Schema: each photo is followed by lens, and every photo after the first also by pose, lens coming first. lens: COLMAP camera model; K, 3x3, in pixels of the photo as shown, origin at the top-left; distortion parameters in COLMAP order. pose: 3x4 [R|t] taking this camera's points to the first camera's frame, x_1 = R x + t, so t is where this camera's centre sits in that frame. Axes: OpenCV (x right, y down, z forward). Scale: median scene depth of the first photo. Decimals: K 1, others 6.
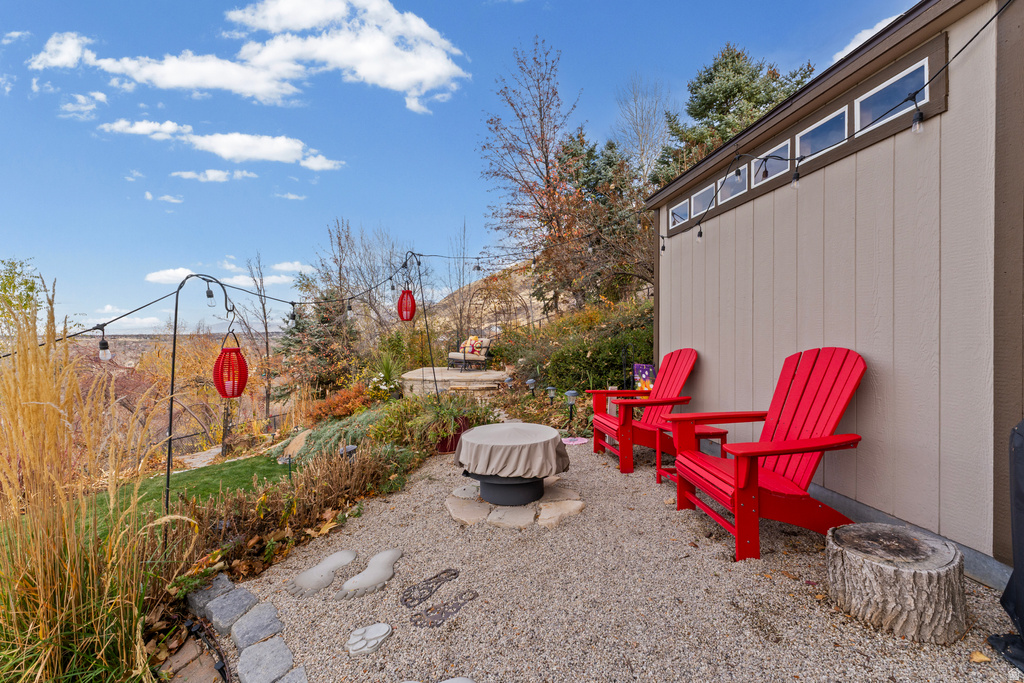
lens RADIAL K [[439.8, 0, 519.5], [0, 439.8, 331.2], [0, 0, 1]] dist [0.006281, 0.000188]
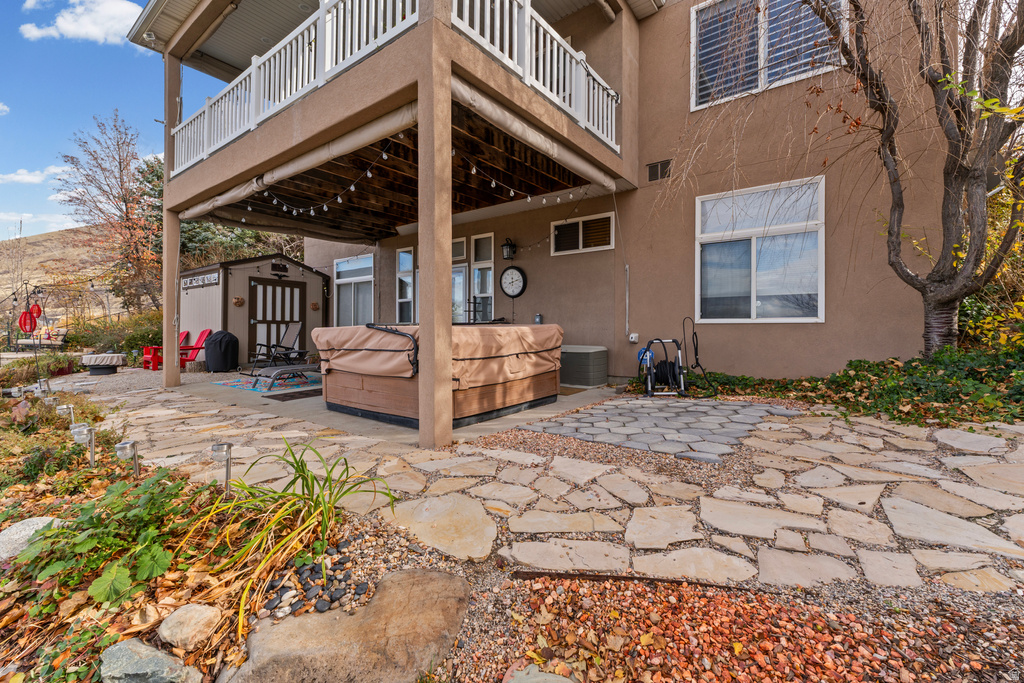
lens RADIAL K [[431.0, 0, 526.5], [0, 431.0, 328.5], [0, 0, 1]] dist [-0.001580, -0.000311]
pose [[0.694939, 0.005507, 0.719048, -0.036632], [-0.011261, 0.999931, 0.003226, -0.003232], [-0.718981, -0.010339, 0.694953, -0.934355]]
